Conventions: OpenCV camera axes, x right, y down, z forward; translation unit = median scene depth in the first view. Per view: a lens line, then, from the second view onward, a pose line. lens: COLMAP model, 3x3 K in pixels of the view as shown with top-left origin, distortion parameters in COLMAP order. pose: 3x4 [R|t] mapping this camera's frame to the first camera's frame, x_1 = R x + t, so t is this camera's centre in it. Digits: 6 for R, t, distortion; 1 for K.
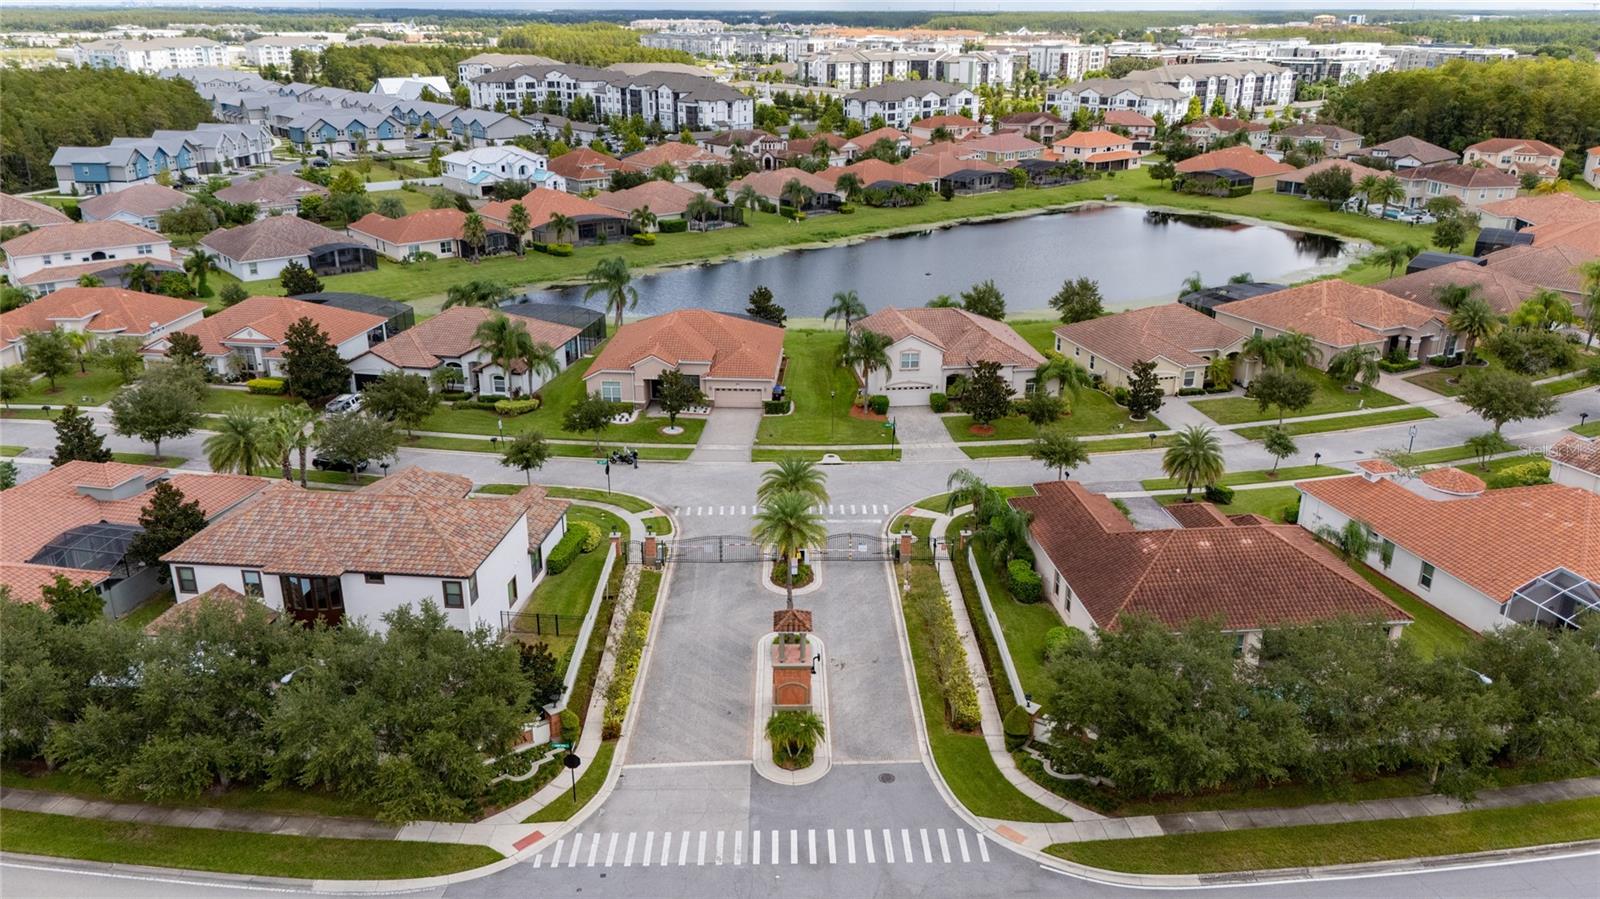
lens RADIAL K [[1177.3, 0, 800.0], [0, 1177.3, 449.5], [0, 0, 1]] dist [0.057350, -0.045810]
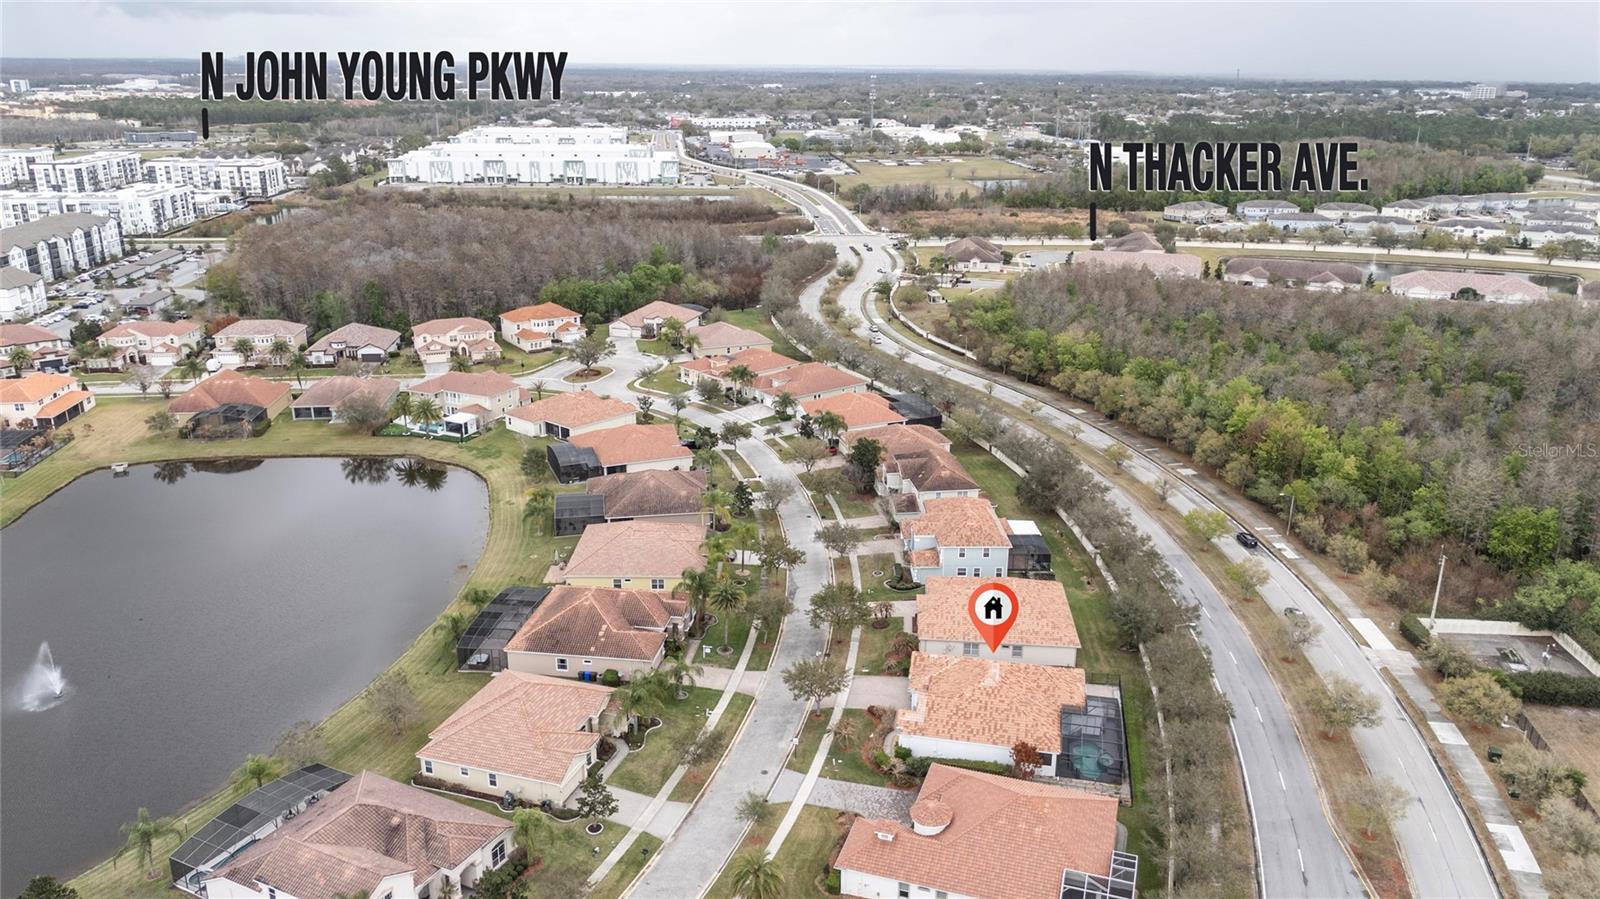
lens RADIAL K [[1179.2, 0, 800.0], [0, 1179.2, 449.5], [0, 0, 1]] dist [0.081894, -0.091140]
pose [[0.546825, -0.264701, 0.794302, -0.120141], [0.288966, 0.950079, 0.117679, -0.142640], [-0.785800, 0.165177, 0.596016, 0.070436]]
